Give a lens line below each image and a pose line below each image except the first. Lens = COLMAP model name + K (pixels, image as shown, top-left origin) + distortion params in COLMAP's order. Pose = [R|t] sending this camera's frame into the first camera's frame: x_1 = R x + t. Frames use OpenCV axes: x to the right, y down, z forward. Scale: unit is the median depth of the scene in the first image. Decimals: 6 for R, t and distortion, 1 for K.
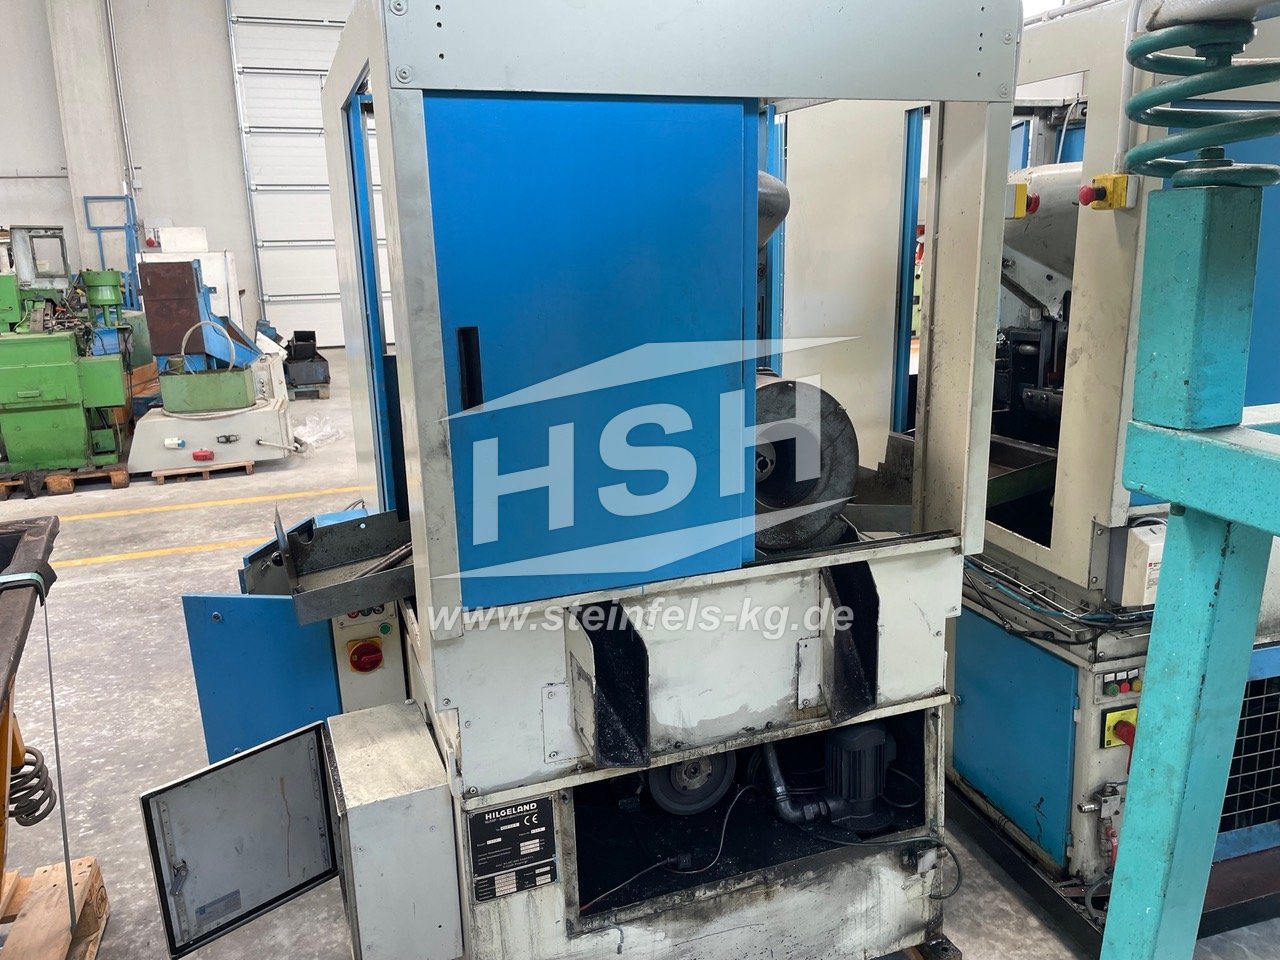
lens RADIAL K [[985.0, 0, 667.2], [0, 985.0, 481.5], [0, 0, 1]] dist [0.053088, -0.092257]
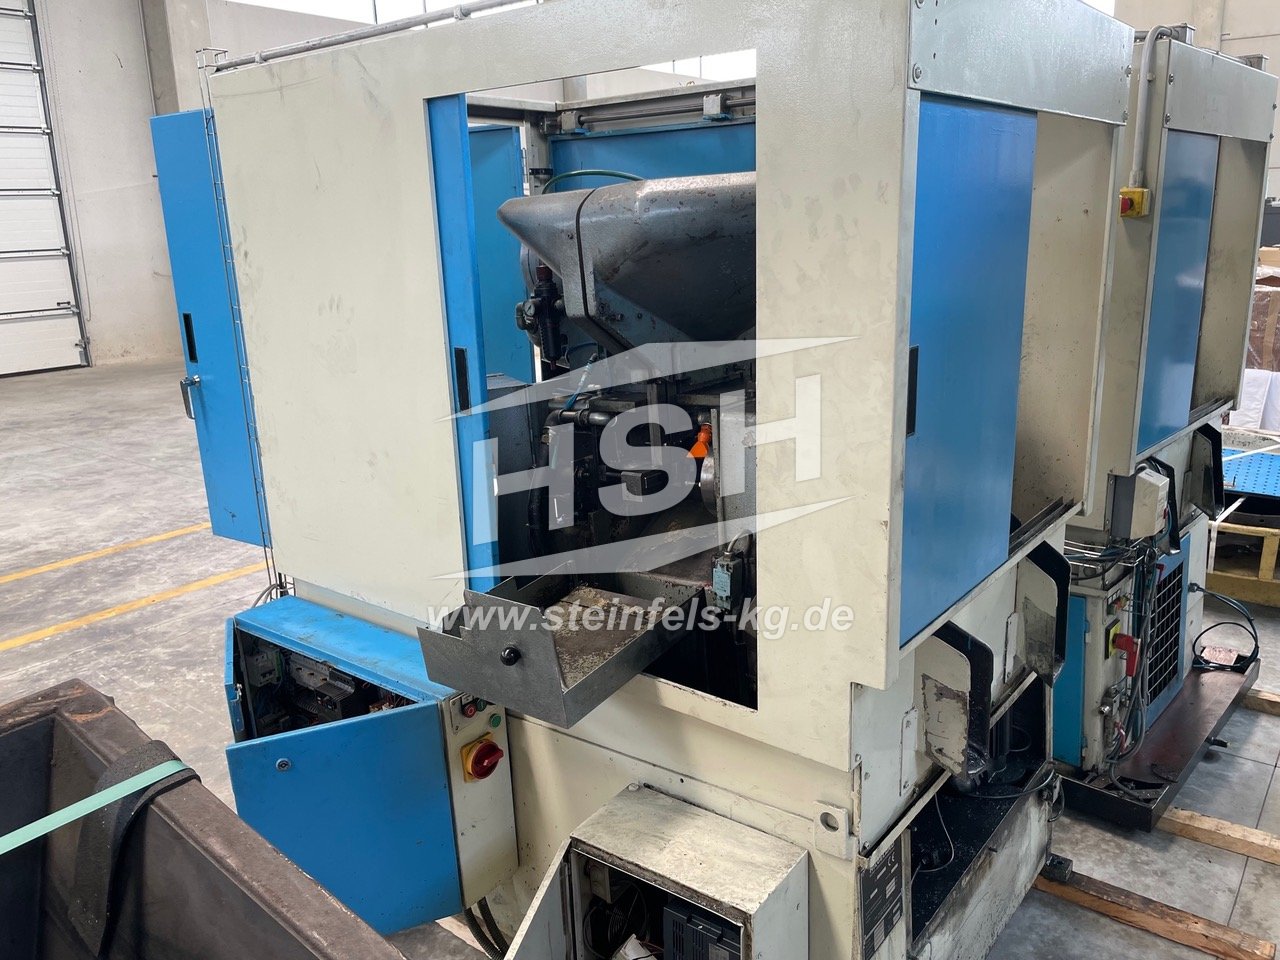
lens RADIAL K [[985.0, 0, 645.1], [0, 985.0, 477.1], [0, 0, 1]] dist [0.053088, -0.092257]
pose [[0.852347, -0.136676, 0.504801, -0.707030], [0.138977, 0.989735, 0.033312, -0.079718], [-0.504172, 0.041762, 0.862593, 0.258967]]
